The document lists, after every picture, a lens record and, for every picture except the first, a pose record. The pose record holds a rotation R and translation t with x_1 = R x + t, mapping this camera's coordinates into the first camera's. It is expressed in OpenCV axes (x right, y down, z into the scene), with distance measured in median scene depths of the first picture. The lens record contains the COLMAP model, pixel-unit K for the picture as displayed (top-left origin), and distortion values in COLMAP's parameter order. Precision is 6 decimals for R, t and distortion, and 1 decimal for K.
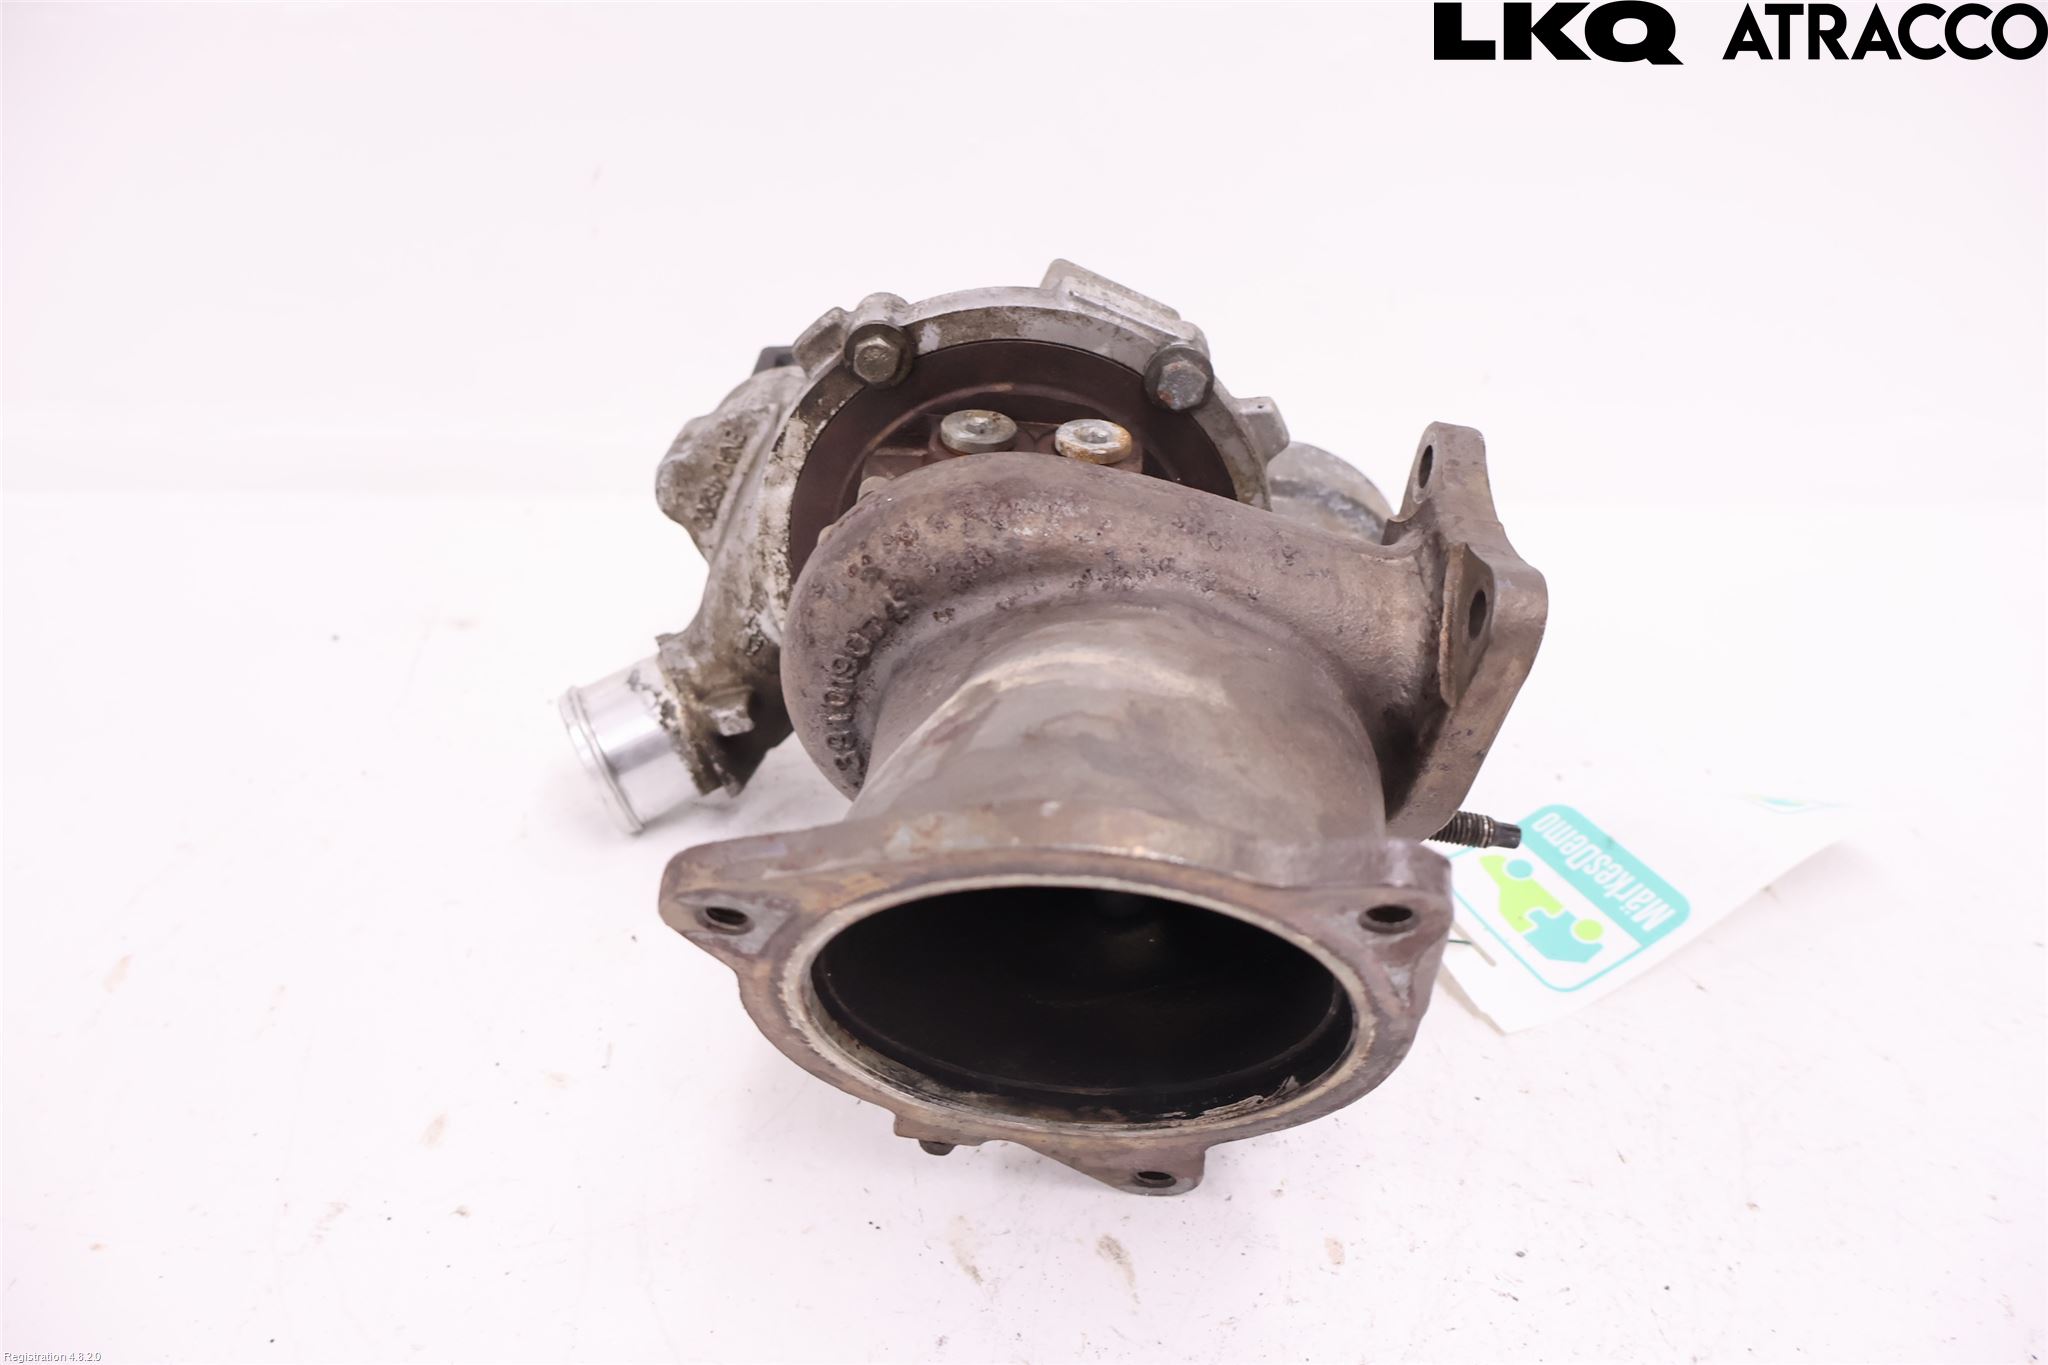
lens RADIAL K [[1747.1, 0, 1024.0], [0, 1747.1, 682.5], [0, 0, 1]] dist [-0.005092, -0.006266]
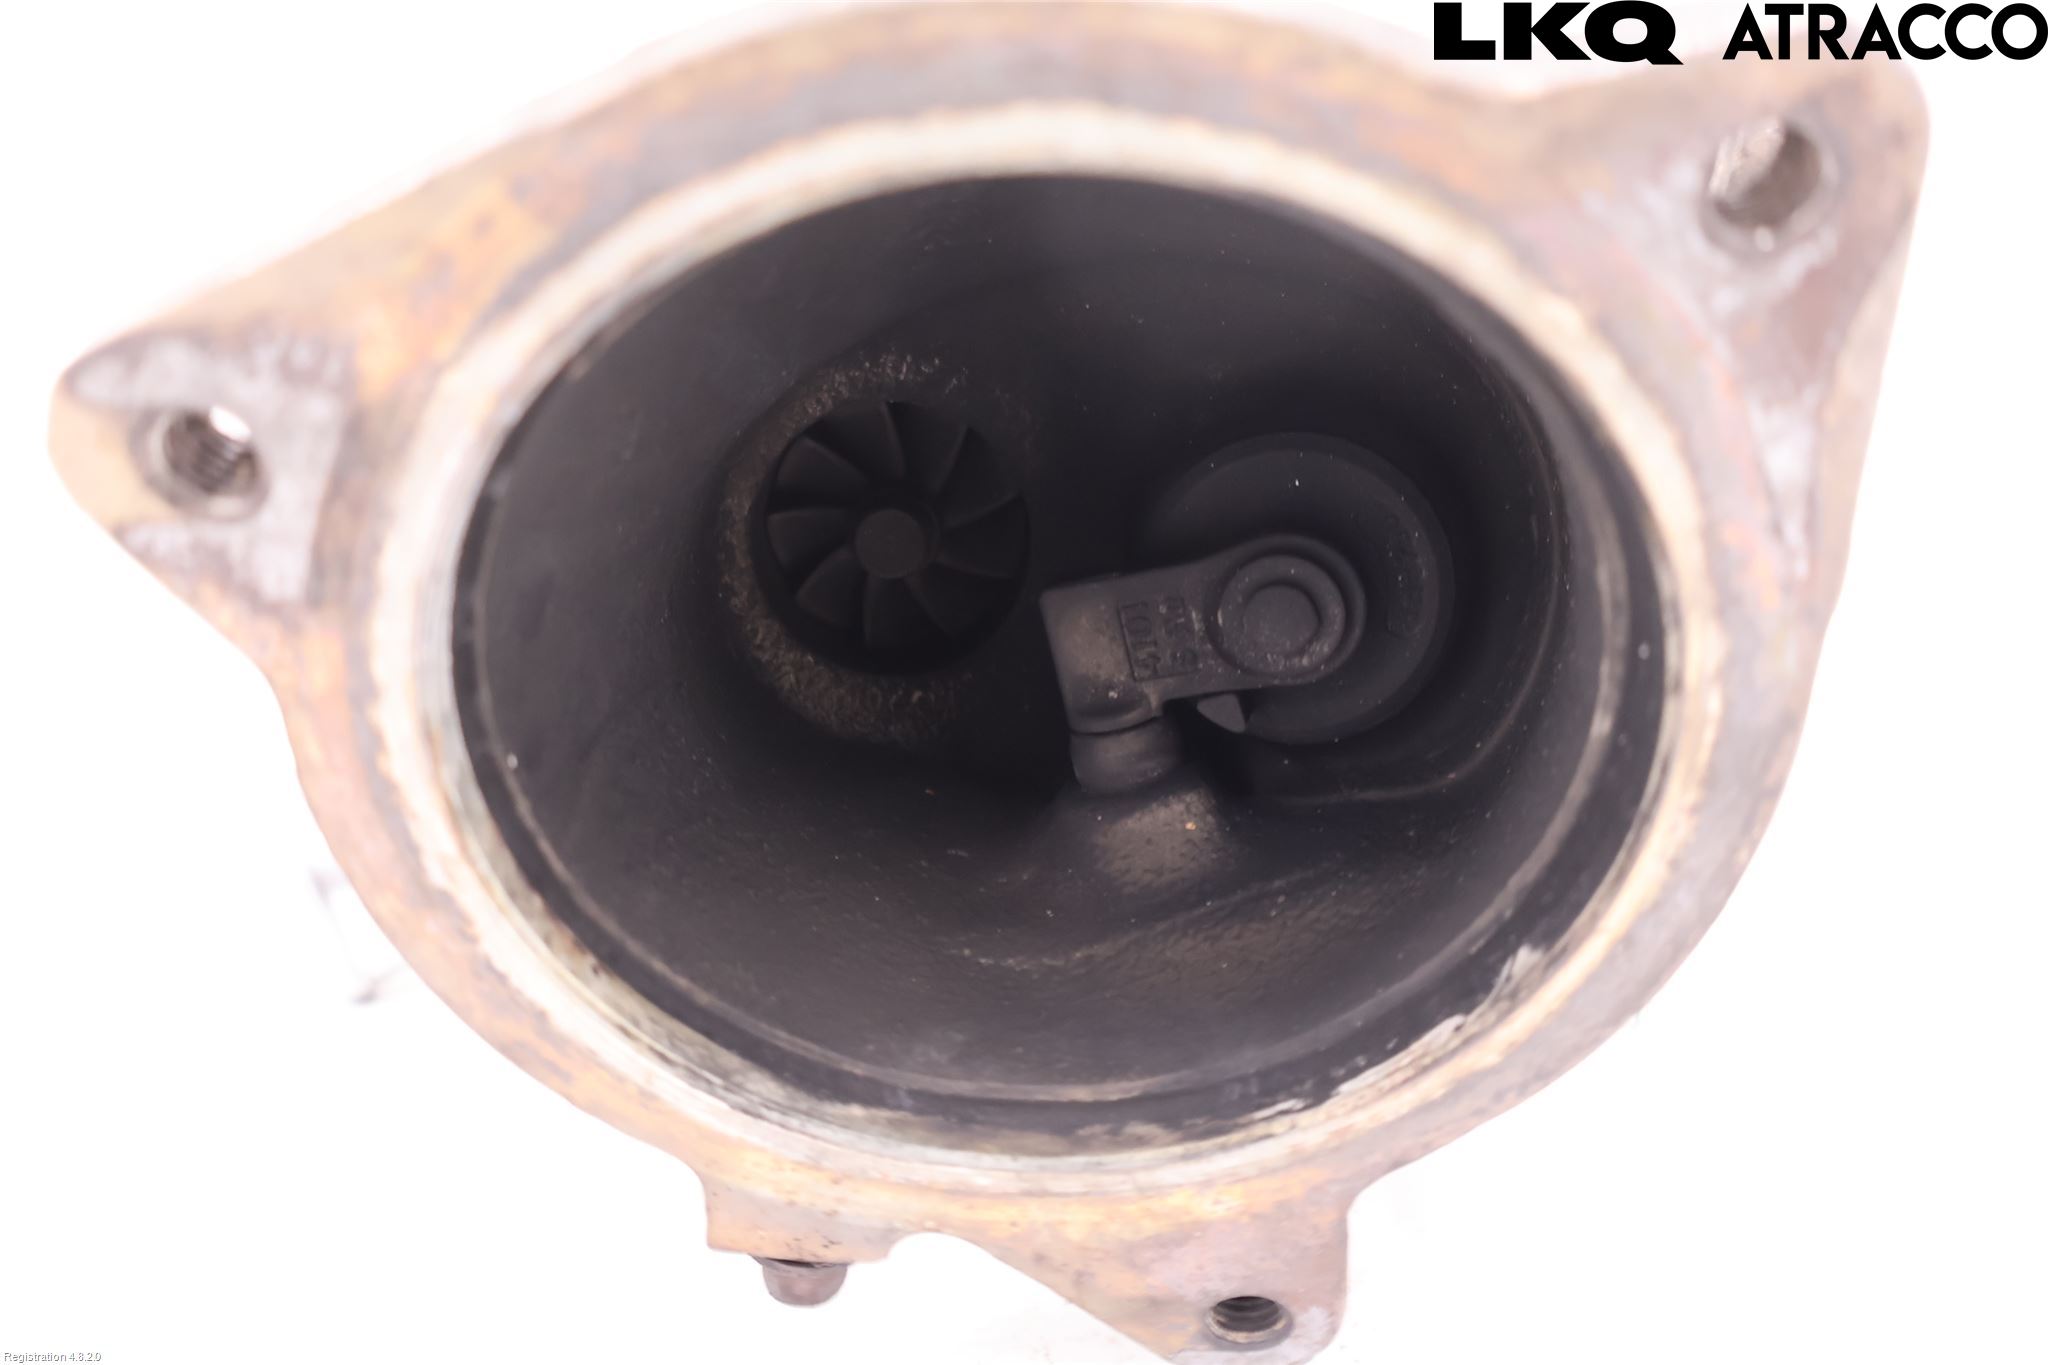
lens RADIAL K [[1807.5, 0, 1046.4], [0, 1807.5, 684.7], [0, 0, 1]] dist [0.143737, -0.415629]
pose [[0.996770, -0.069303, 0.040585, 0.010968], [0.078354, 0.950072, -0.302032, 0.291818], [-0.017627, 0.304236, 0.952434, 0.506140]]
